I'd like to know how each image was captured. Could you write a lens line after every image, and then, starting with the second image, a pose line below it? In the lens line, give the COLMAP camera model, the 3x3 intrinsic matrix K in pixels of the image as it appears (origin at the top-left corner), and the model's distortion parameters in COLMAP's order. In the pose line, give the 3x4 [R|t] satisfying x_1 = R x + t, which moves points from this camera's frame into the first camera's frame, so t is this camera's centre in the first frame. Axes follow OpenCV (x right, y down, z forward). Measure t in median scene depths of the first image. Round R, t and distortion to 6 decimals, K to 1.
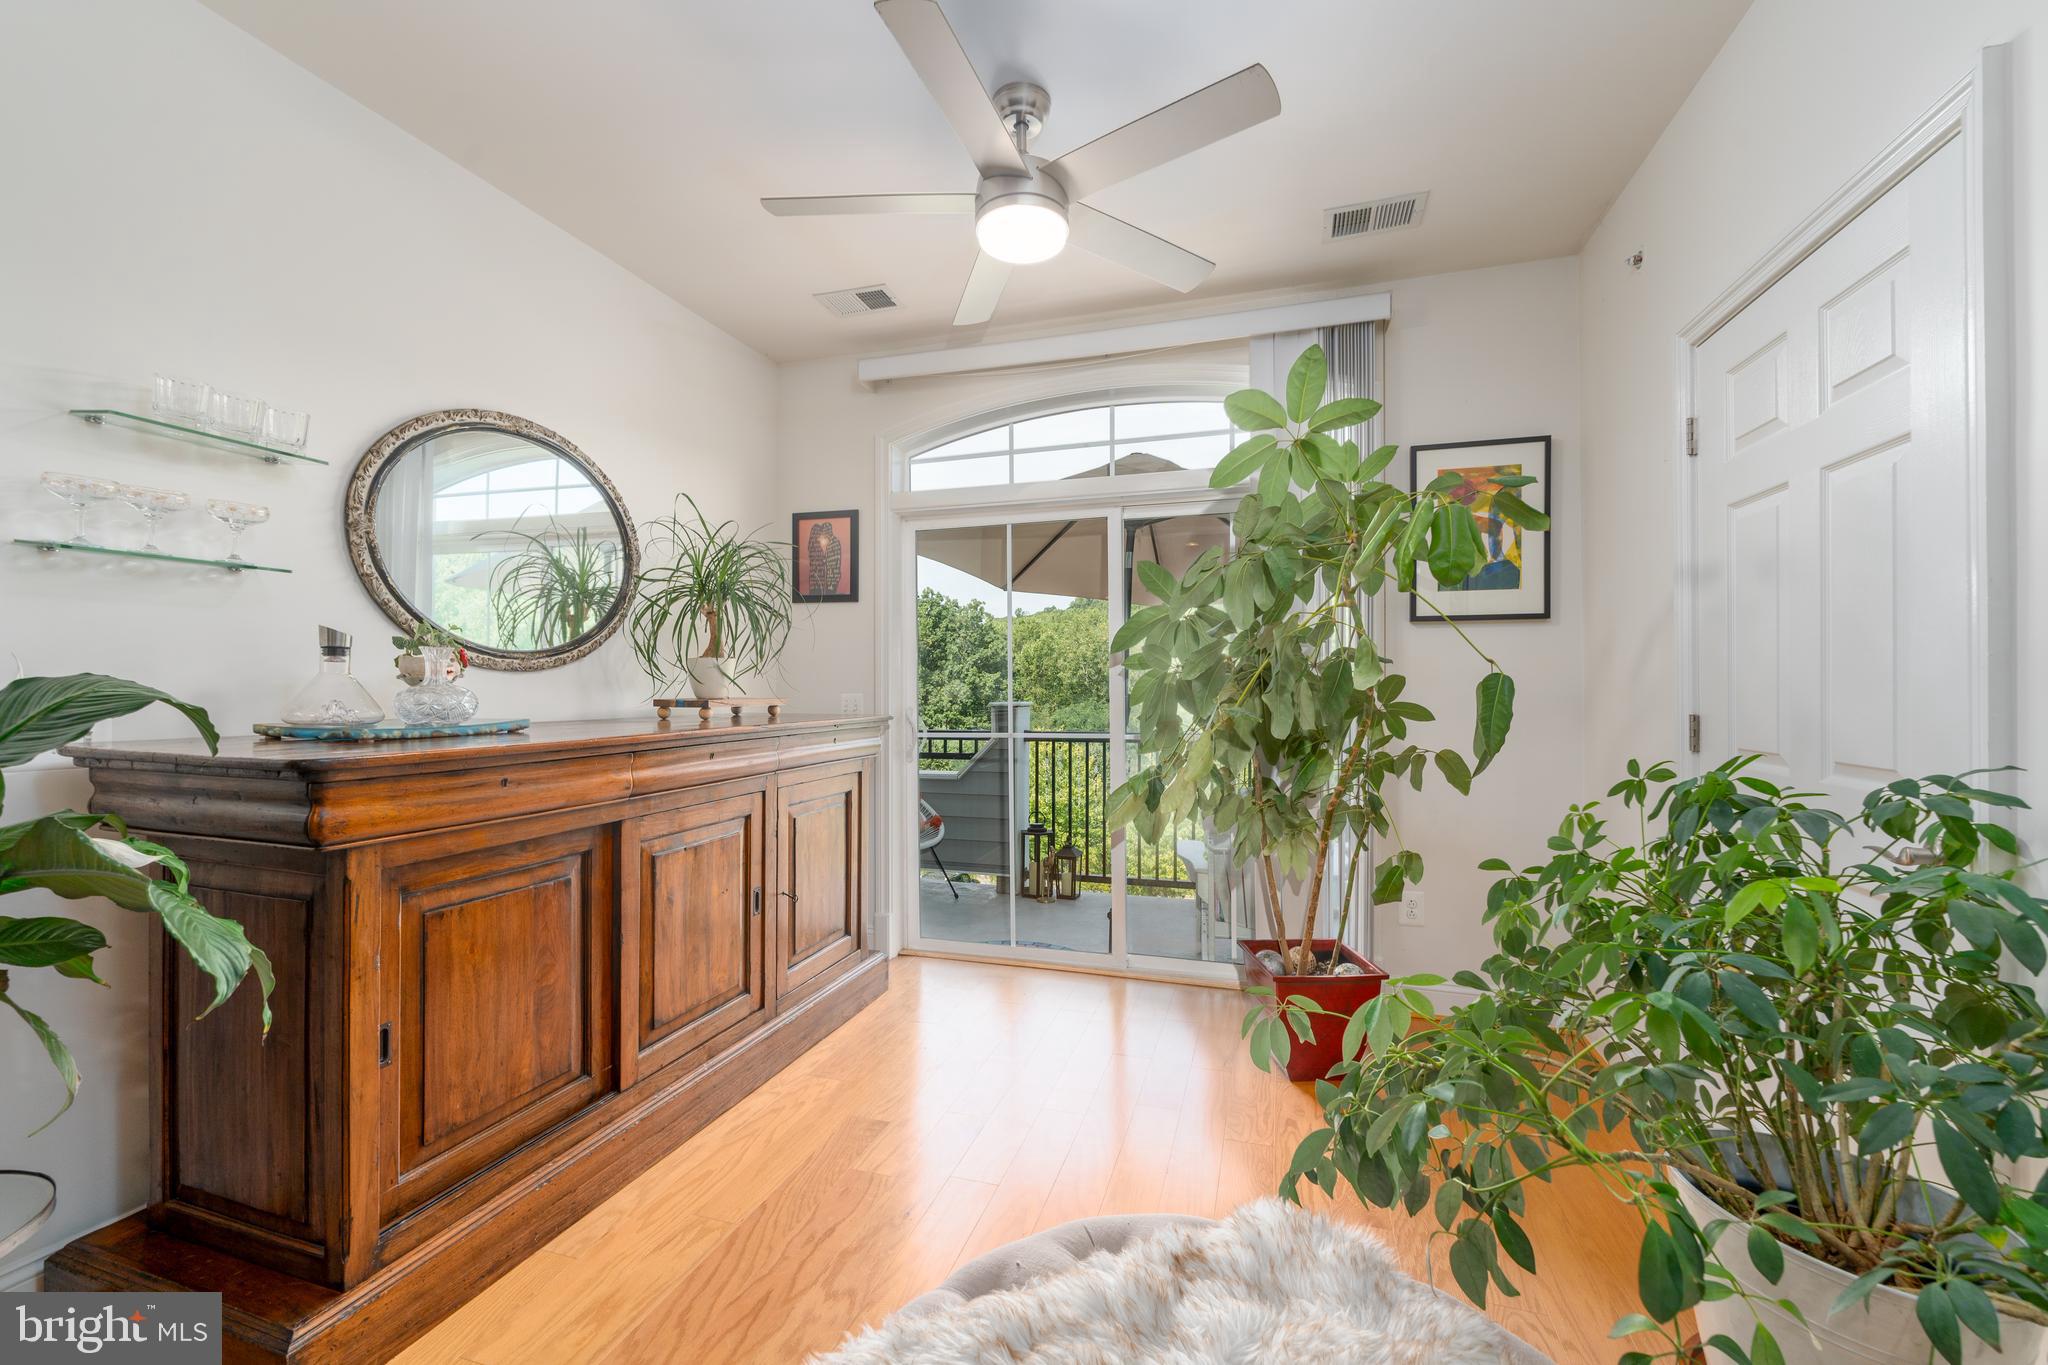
lens RADIAL K [[838.6, 0, 1020.6], [0, 838.6, 688.0], [0, 0, 1]] dist [0.000462, 0.000196]
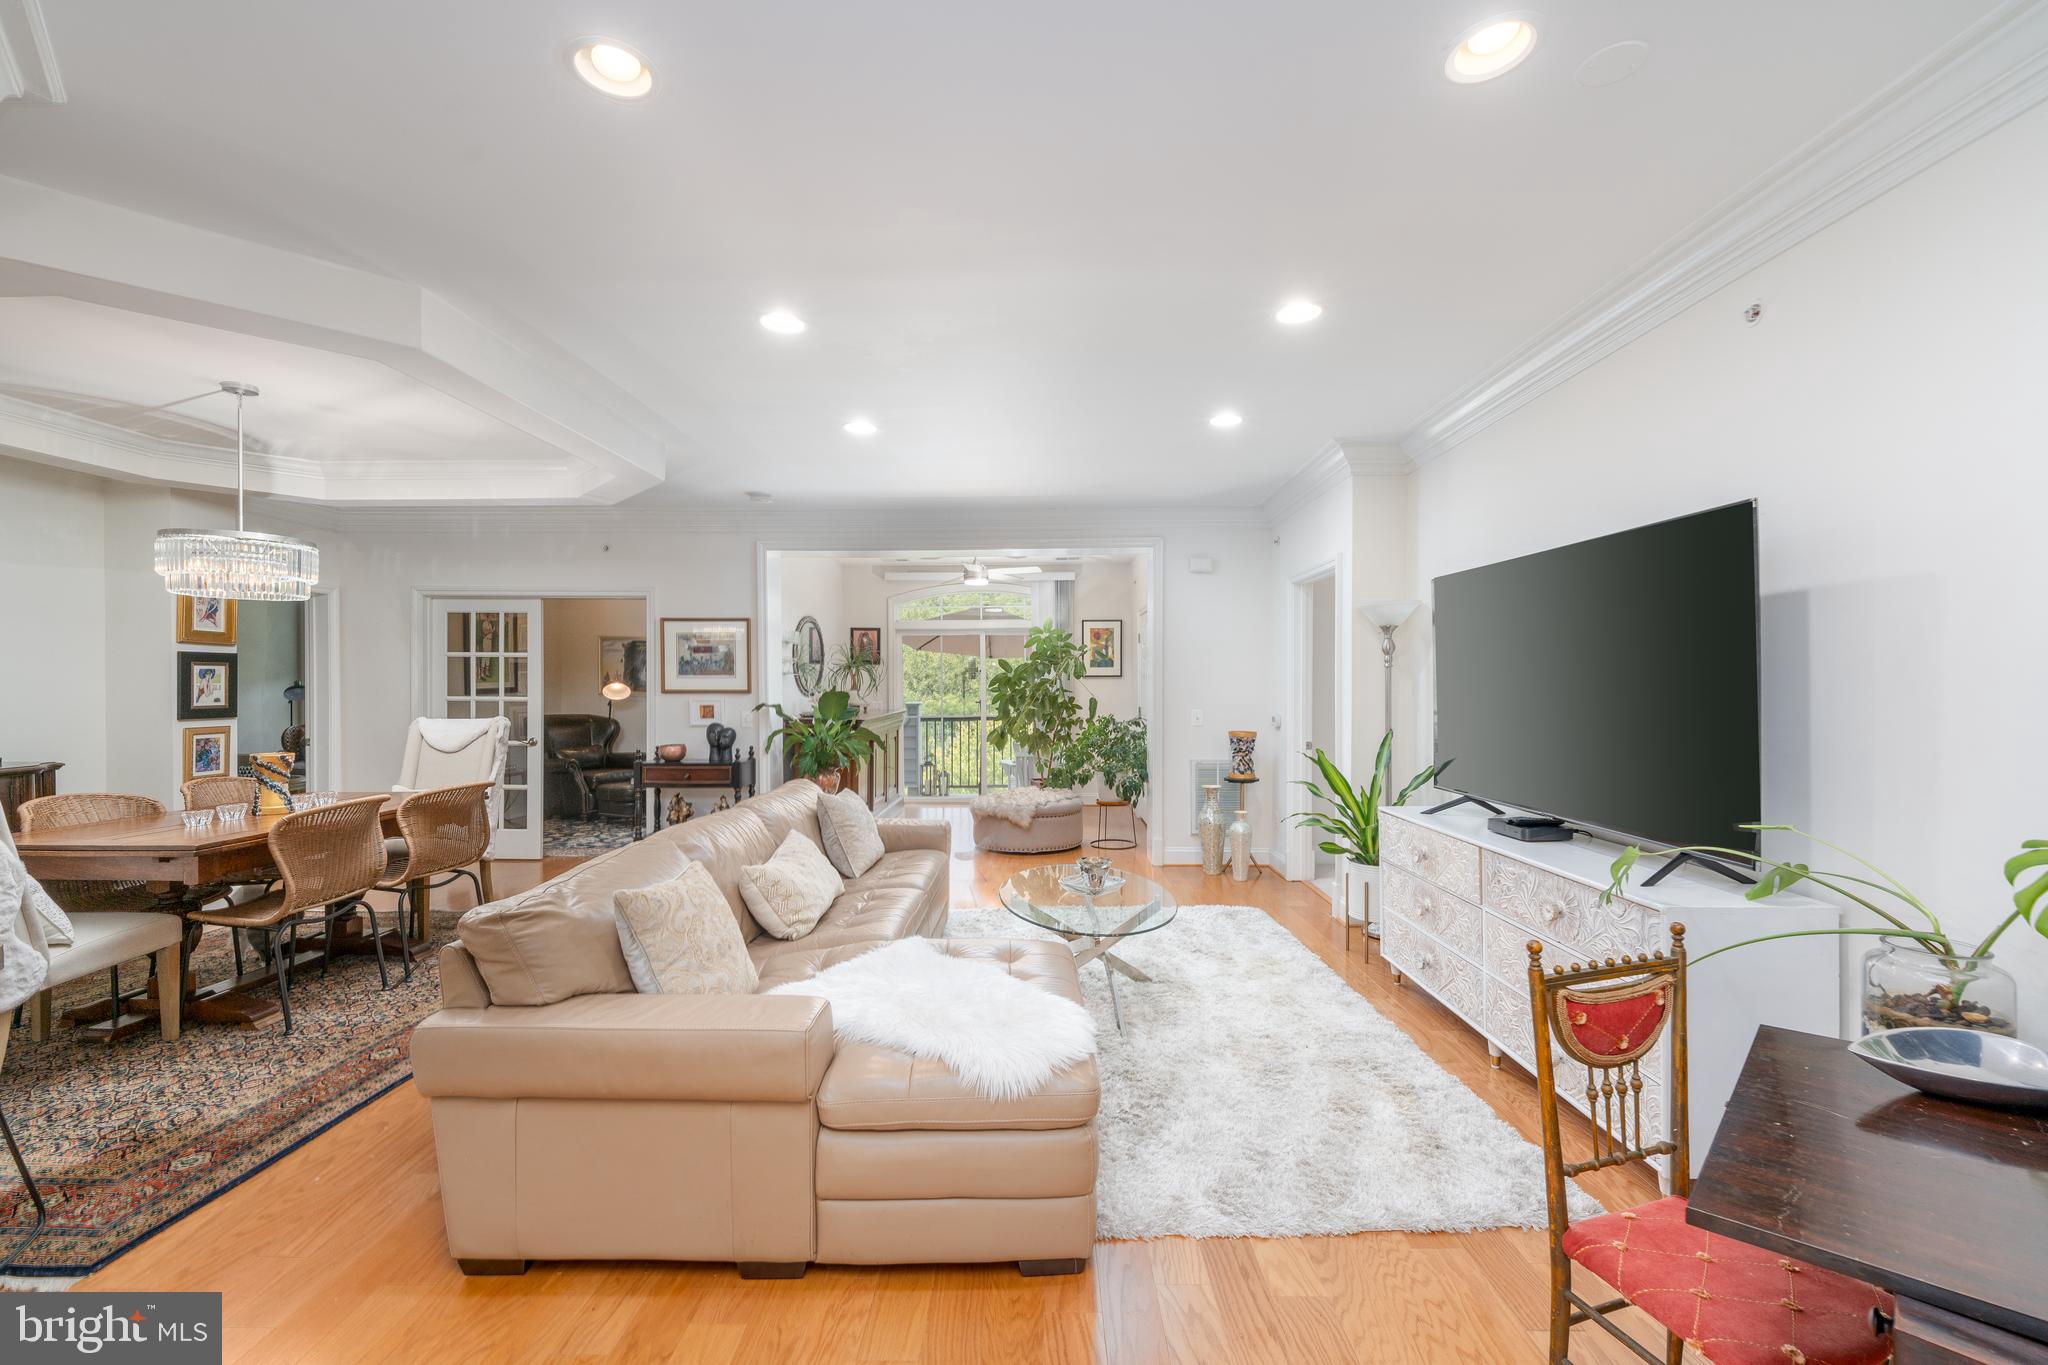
lens RADIAL K [[838.6, 0, 1031.4], [0, 838.6, 675.0], [0, 0, 1]] dist [0.000462, 0.000196]
pose [[0.956365, 0.000307, 0.292176, -0.625029], [0.001676, 0.999977, -0.006537, -0.069797], [-0.292171, 0.006741, 0.956342, -1.935551]]
